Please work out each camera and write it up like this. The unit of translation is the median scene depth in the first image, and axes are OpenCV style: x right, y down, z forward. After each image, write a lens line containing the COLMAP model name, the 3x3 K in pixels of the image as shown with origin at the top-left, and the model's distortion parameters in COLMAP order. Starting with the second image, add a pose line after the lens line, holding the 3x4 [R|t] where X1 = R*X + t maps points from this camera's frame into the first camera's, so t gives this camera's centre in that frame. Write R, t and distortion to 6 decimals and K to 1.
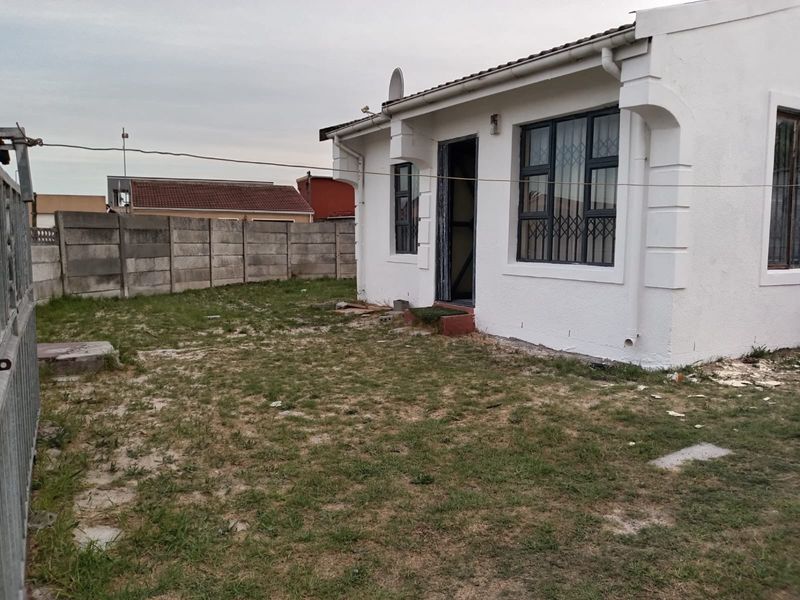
lens RADIAL K [[673.0, 0, 388.3], [0, 673.0, 288.8], [0, 0, 1]] dist [0.057283, -0.091280]
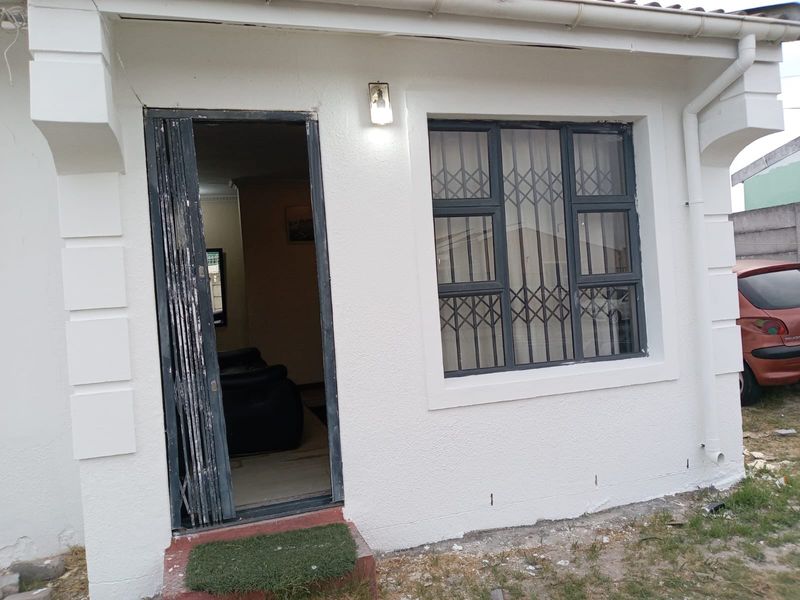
lens RADIAL K [[673.0, 0, 388.3], [0, 673.0, 288.8], [0, 0, 1]] dist [0.057283, -0.091280]
pose [[0.177407, -0.002452, 0.984134, -0.314468], [0.148010, 0.988689, -0.024218, -0.101013], [-0.972944, 0.149958, 0.175764, 0.932671]]
